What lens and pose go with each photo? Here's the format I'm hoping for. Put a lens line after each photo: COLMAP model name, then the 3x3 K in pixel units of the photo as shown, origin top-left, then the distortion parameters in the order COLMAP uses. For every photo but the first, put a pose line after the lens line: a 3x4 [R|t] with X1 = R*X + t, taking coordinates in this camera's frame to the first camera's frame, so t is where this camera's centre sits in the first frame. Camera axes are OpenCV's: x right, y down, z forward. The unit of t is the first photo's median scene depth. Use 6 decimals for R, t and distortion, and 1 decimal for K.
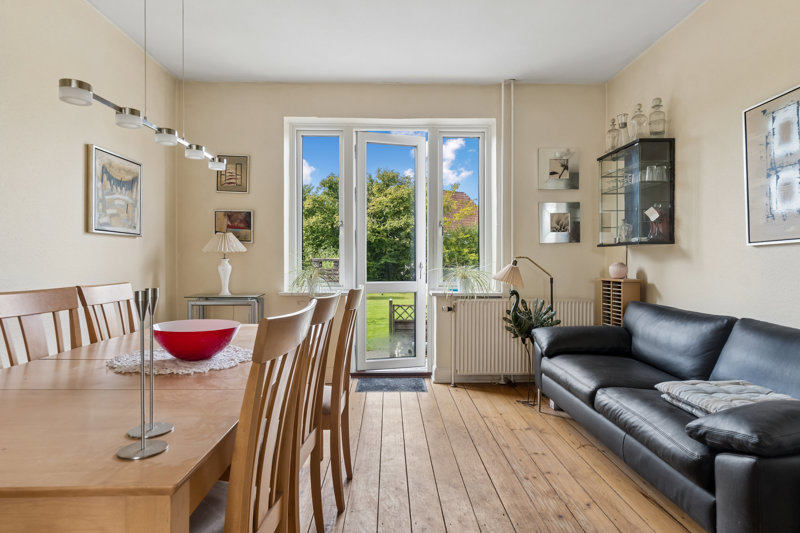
lens RADIAL K [[478.7, 0, 399.0], [0, 478.7, 264.6], [0, 0, 1]] dist [0.003791, 0.000286]
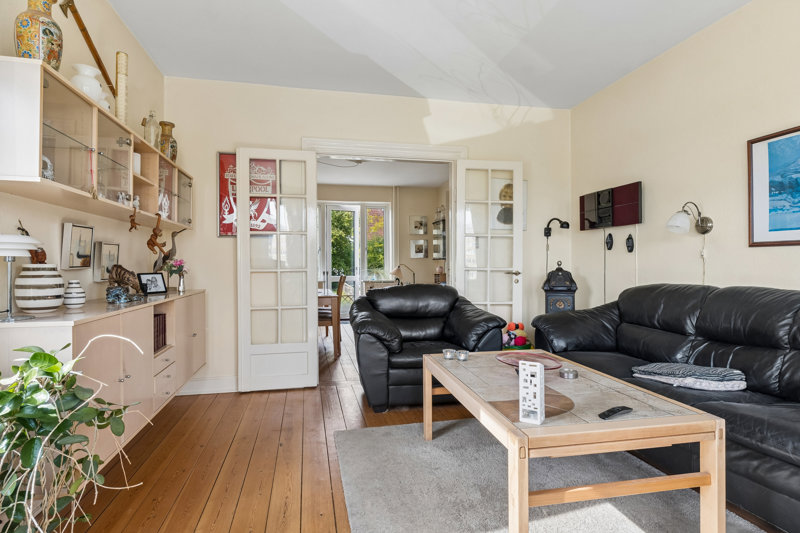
lens RADIAL K [[431.1, 0, 399.5], [0, 431.1, 265.1], [0, 0, 1]] dist [0.000465, 0.000008]
pose [[0.983398, -0.002274, 0.181445, -0.124670], [0.003581, 0.999970, -0.006874, 0.002509], [-0.181424, 0.007410, 0.983377, -0.979774]]
